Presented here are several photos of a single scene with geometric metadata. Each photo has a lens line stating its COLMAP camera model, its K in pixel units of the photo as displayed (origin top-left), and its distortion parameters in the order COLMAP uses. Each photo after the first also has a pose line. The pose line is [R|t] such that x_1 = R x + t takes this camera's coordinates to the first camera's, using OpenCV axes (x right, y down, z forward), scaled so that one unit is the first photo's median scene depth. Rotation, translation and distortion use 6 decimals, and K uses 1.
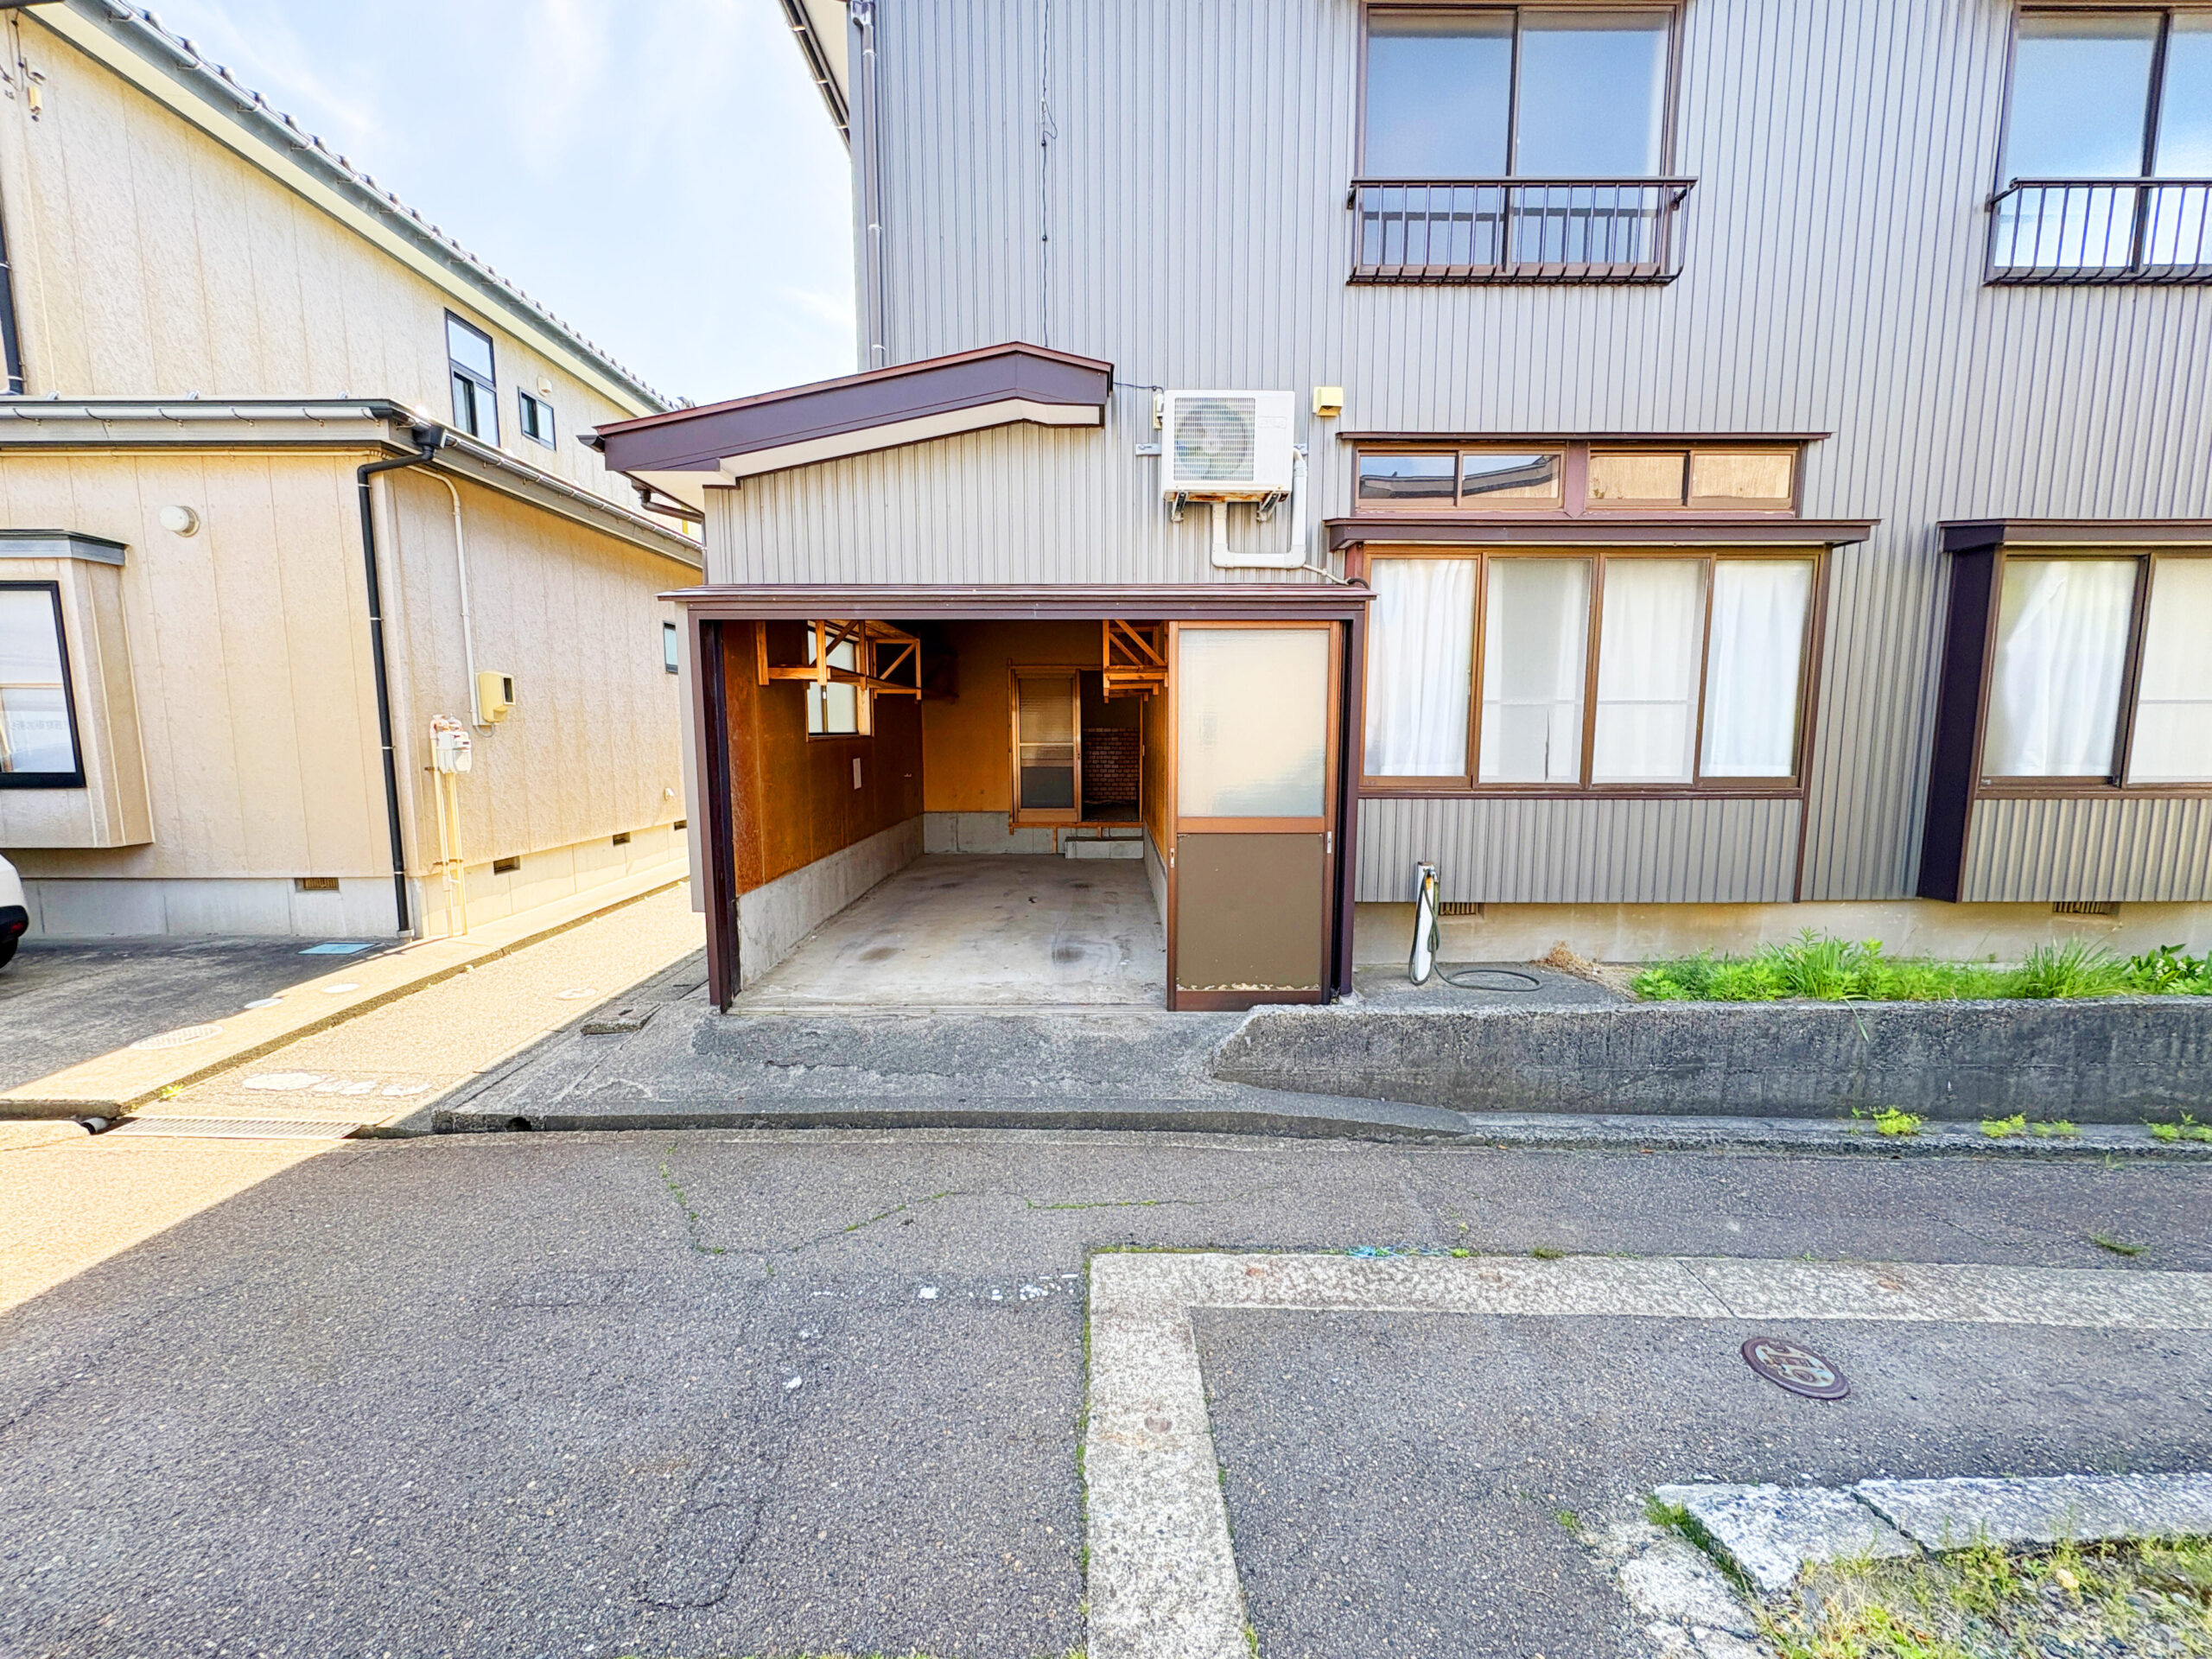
lens RADIAL K [[881.5, 0, 1108.4], [0, 881.5, 825.2], [0, 0, 1]] dist [-0.000331, 0.000156]
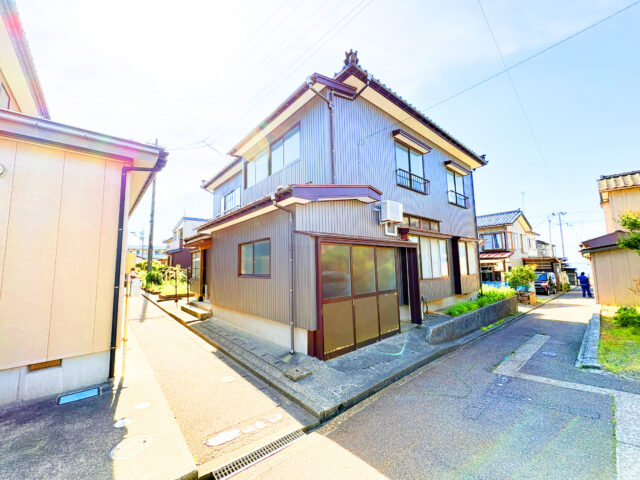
lens RADIAL K [[255.1, 0, 323.1], [0, 255.1, 239.6], [0, 0, 1]] dist [-0.000331, 0.000156]
pose [[0.757067, 0.050833, 0.651356, -1.231287], [0.089115, 0.979616, -0.180030, -0.067268], [-0.647231, 0.194340, 0.737105, 0.262043]]
